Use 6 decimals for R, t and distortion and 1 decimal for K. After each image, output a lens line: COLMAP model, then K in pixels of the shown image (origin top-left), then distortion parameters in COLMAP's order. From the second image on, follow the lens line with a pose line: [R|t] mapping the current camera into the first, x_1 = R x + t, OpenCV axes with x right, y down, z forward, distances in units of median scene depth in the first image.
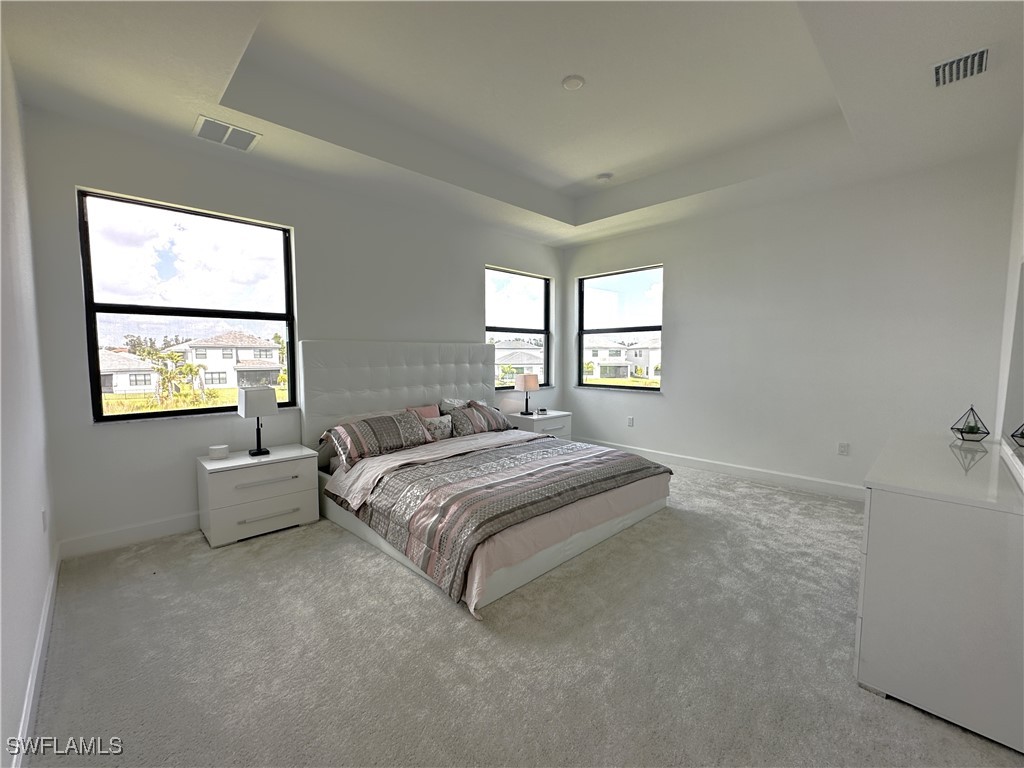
lens RADIAL K [[414.2, 0, 508.2], [0, 414.2, 404.0], [0, 0, 1]] dist [-0.000291, -0.000144]
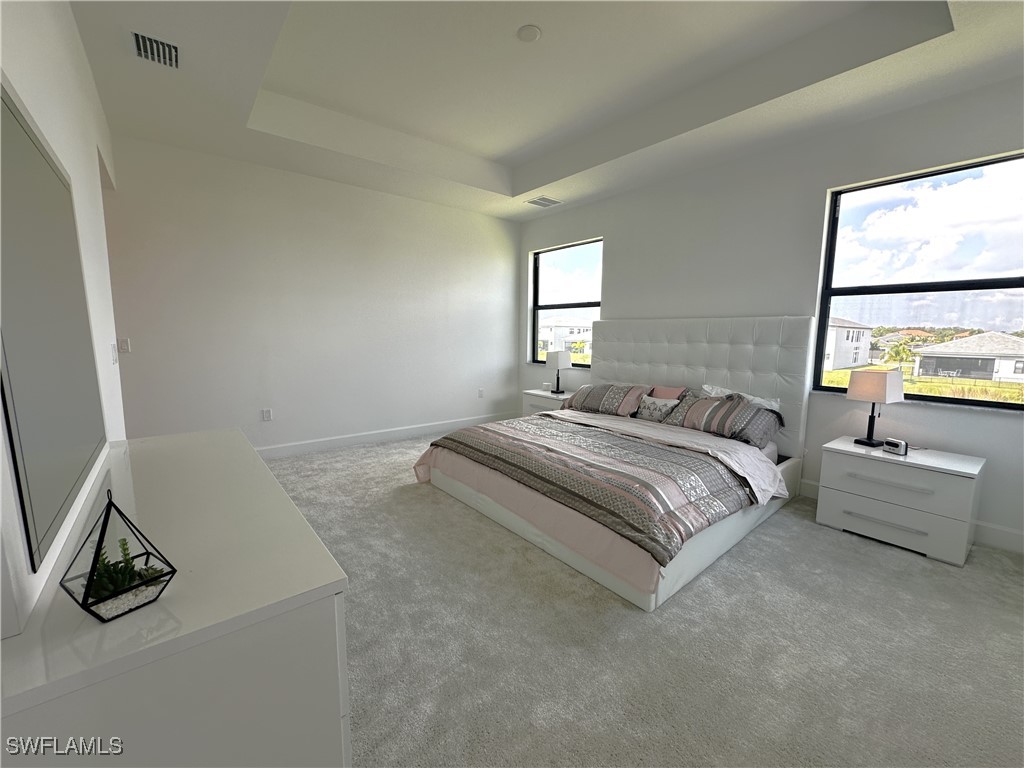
lens RADIAL K [[410.2, 0, 512.0], [0, 410.2, 384.0], [0, 0, 1]] dist [-0.000310, -0.000045]
pose [[-0.072925, 0.131332, -0.988653, 1.038529], [-0.125312, 0.982229, 0.139722, -0.118807], [0.989434, 0.134079, -0.055171, 0.948024]]
